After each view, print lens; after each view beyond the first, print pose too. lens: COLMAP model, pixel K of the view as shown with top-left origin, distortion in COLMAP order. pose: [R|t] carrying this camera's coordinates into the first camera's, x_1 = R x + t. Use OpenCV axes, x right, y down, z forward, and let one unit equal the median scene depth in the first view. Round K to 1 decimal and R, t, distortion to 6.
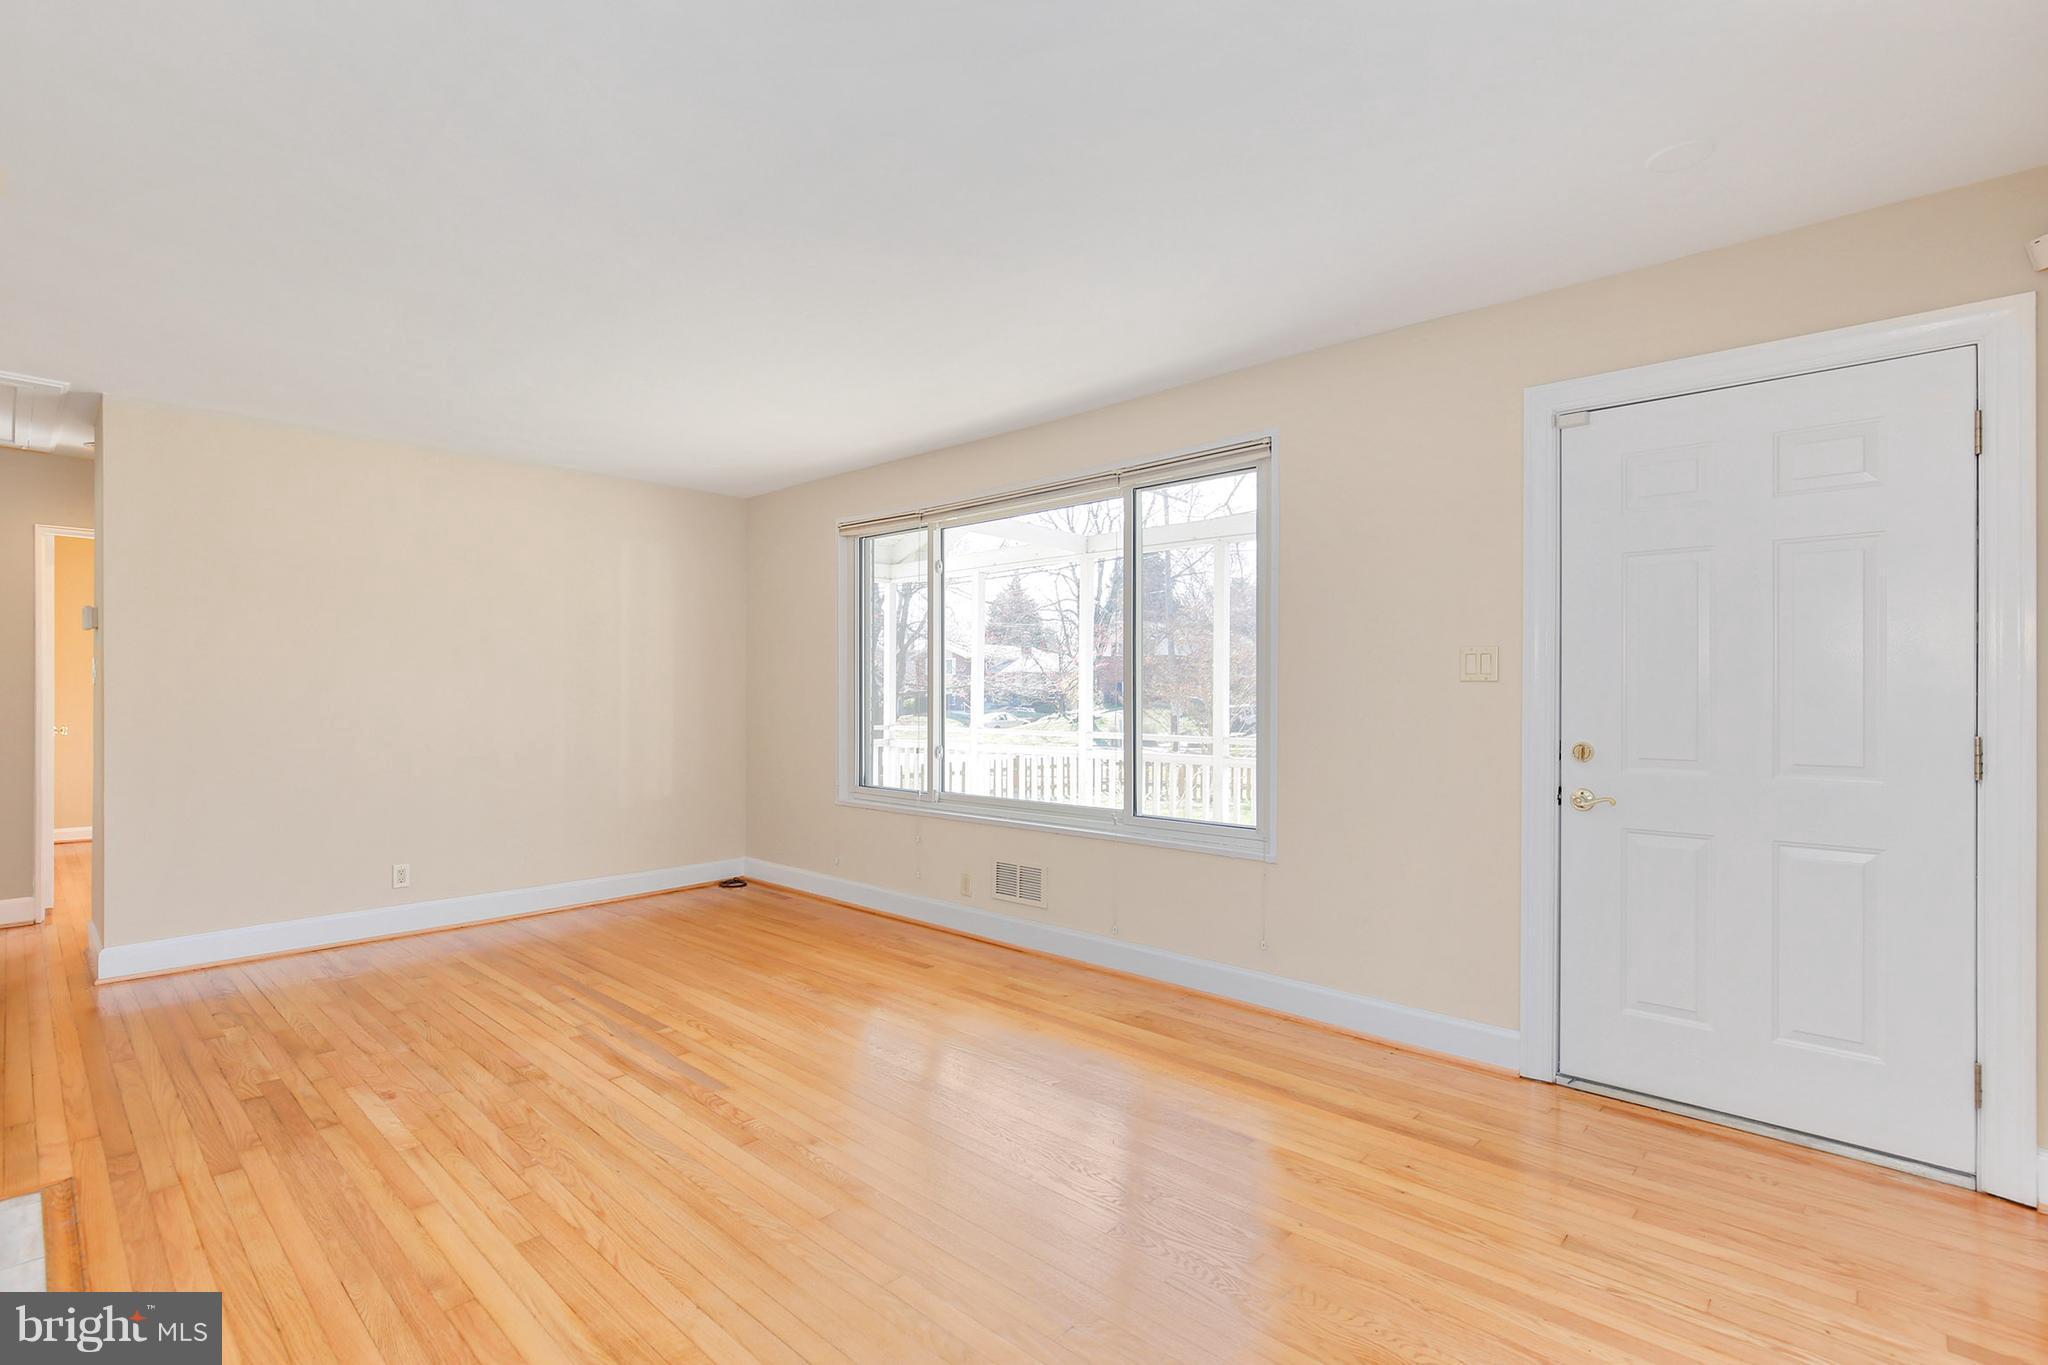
lens RADIAL K [[963.9, 0, 1026.3], [0, 963.9, 693.2], [0, 0, 1]] dist [0.001424, 0.000741]
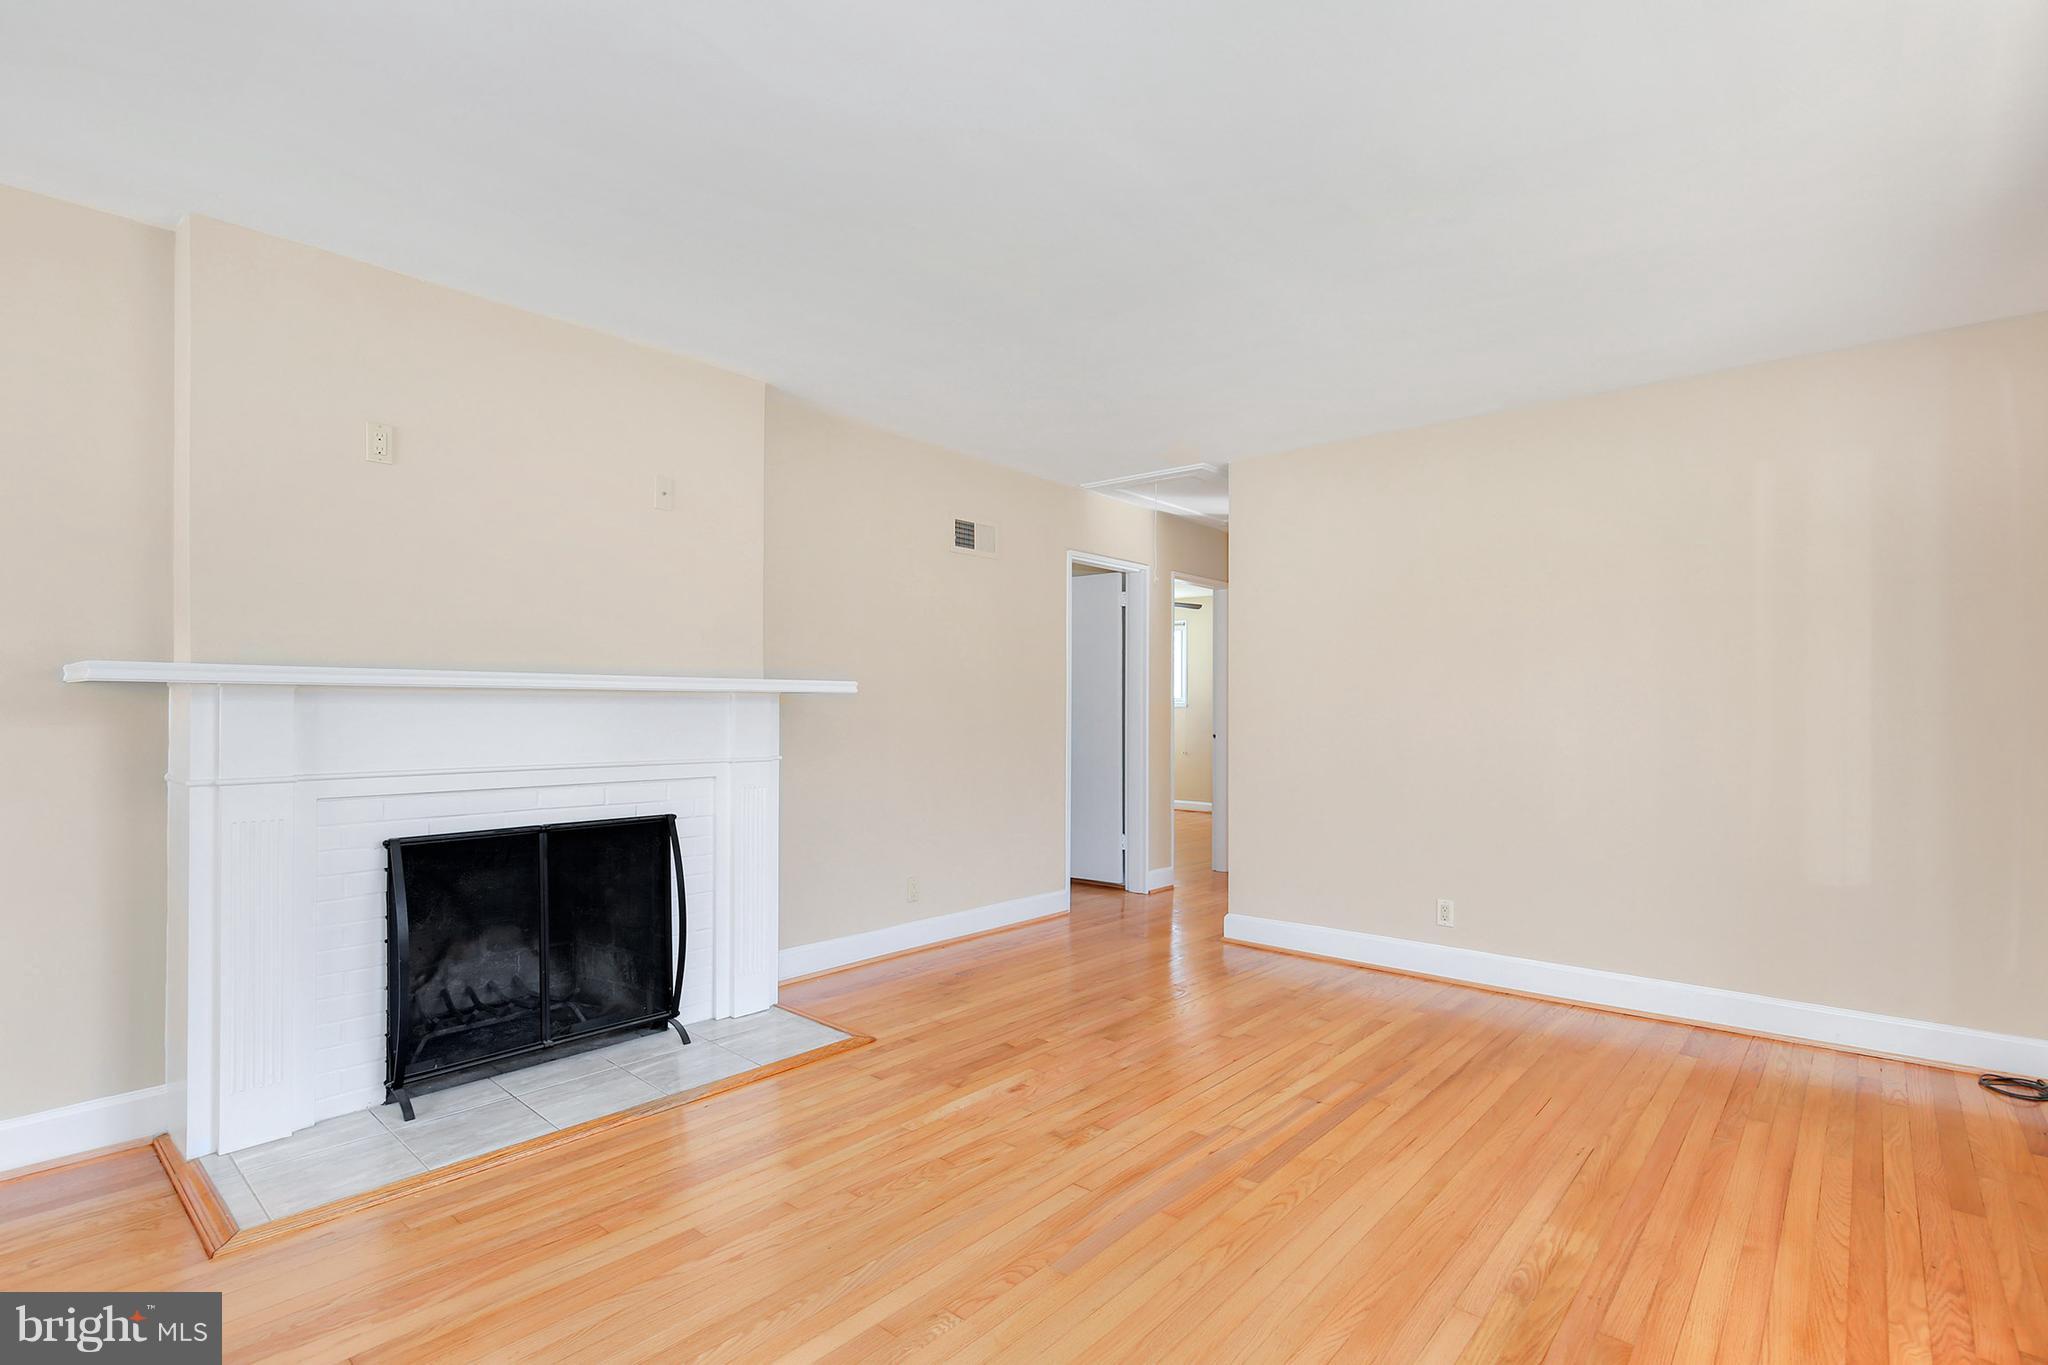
lens RADIAL K [[978.0, 0, 1023.6], [0, 978.0, 704.7], [0, 0, 1]] dist [-0.001761, -0.000071]
pose [[0.027048, -0.006991, -0.999610, 0.335018], [-0.005549, 0.999959, -0.007144, 0.011040], [0.999619, 0.005740, 0.027008, 0.836658]]
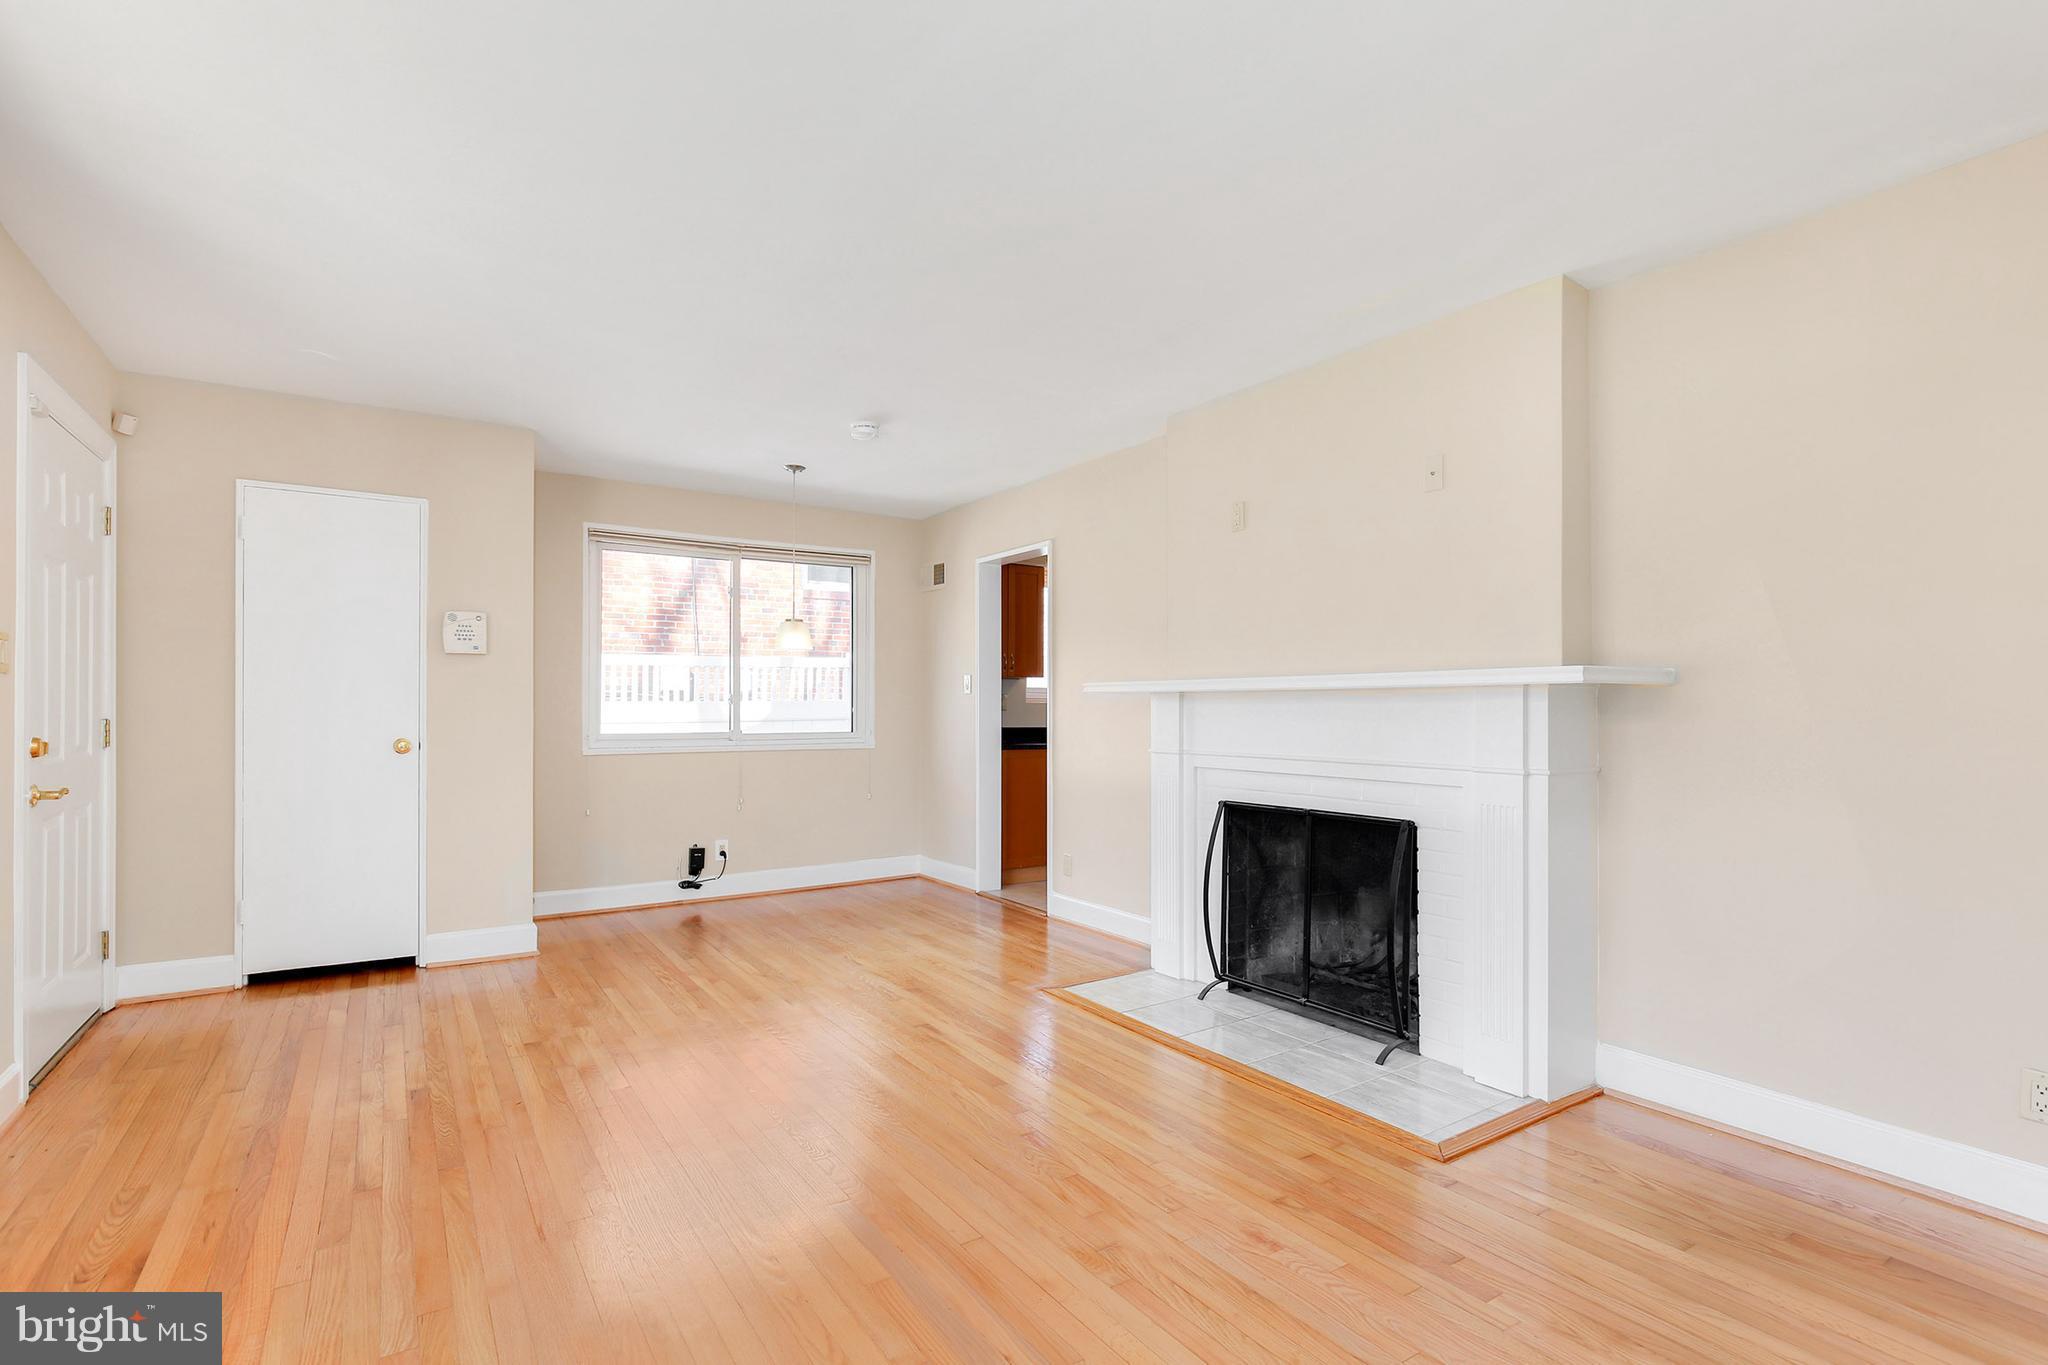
lens RADIAL K [[978.0, 0, 1023.6], [0, 978.0, 704.7], [0, 0, 1]] dist [-0.001761, -0.000071]
pose [[-0.971173, -0.004972, 0.238326, -0.563764], [-0.005315, 0.999986, -0.000796, 0.010558], [-0.238319, -0.002040, -0.971185, 1.511269]]
